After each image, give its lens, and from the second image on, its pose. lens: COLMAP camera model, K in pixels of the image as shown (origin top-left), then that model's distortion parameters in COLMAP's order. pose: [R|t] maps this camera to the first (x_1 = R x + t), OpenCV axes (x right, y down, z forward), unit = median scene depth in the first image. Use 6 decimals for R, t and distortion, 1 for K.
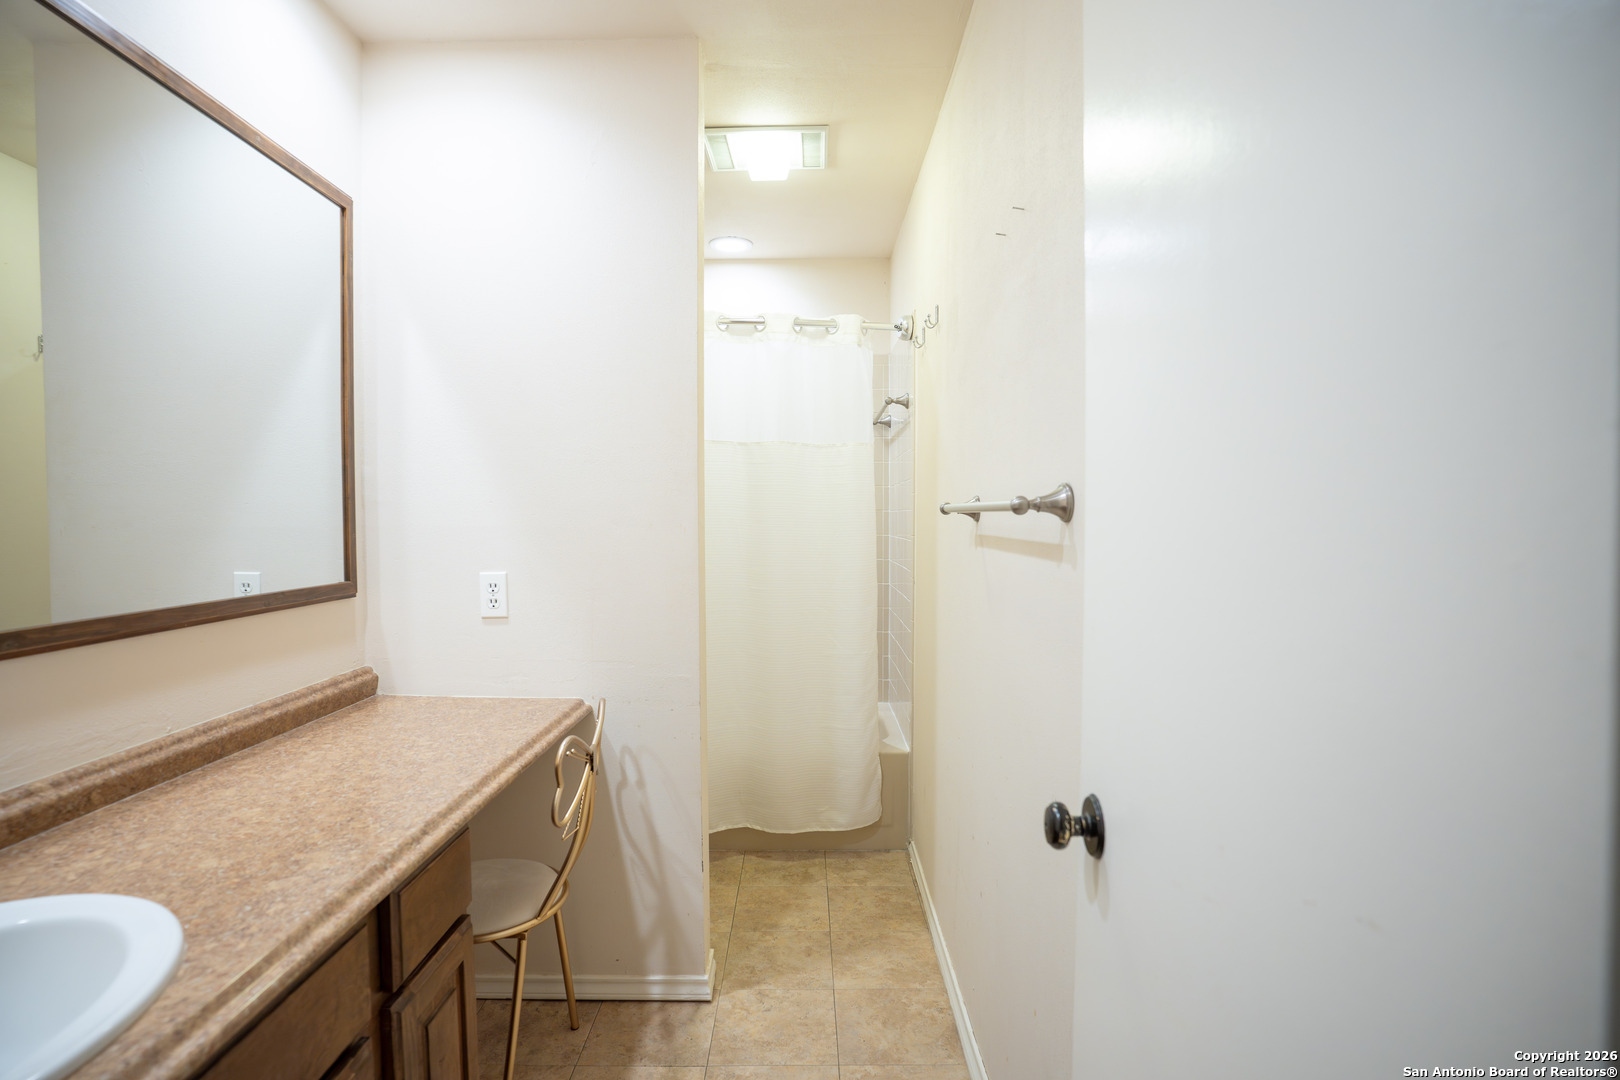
lens RADIAL K [[804.5, 0, 810.0], [0, 804.5, 540.0], [0, 0, 1]] dist [-0.078258, 0.035045]
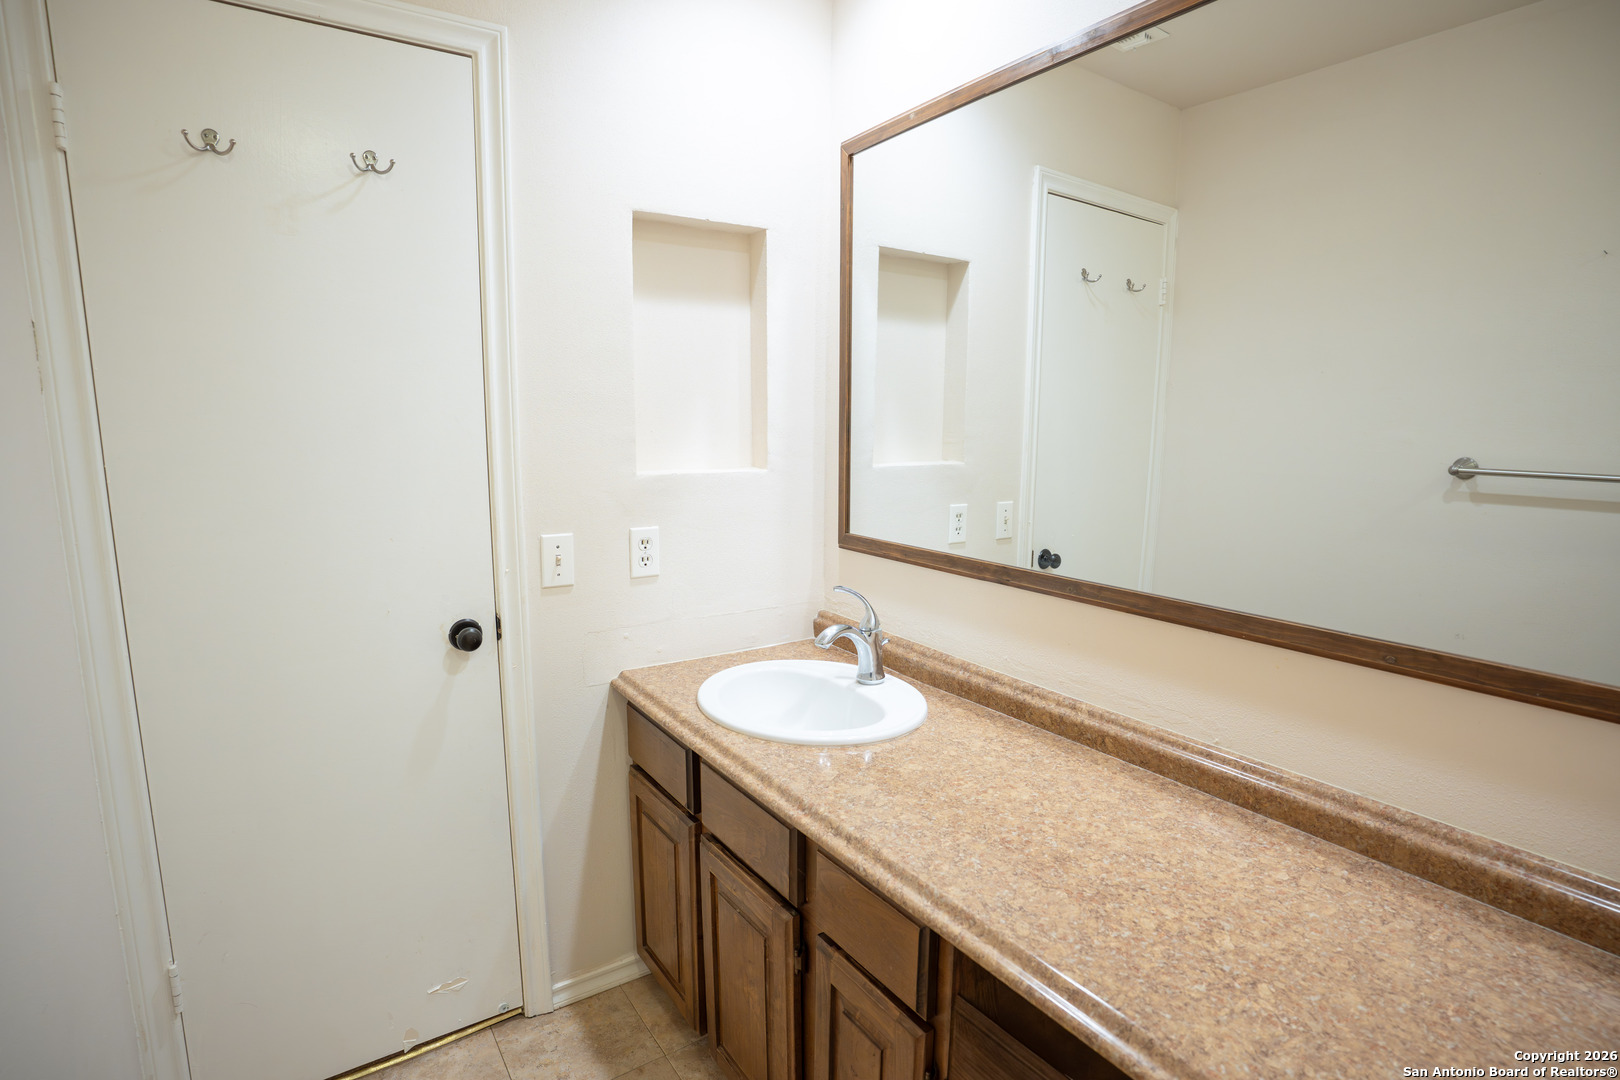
lens RADIAL K [[804.5, 0, 810.0], [0, 804.5, 540.0], [0, 0, 1]] dist [-0.078258, 0.035045]
pose [[-0.827642, 0.077020, -0.555947, 0.057033], [-0.023875, 0.984811, 0.171978, -0.140233], [0.560749, 0.155610, -0.813232, 1.536146]]
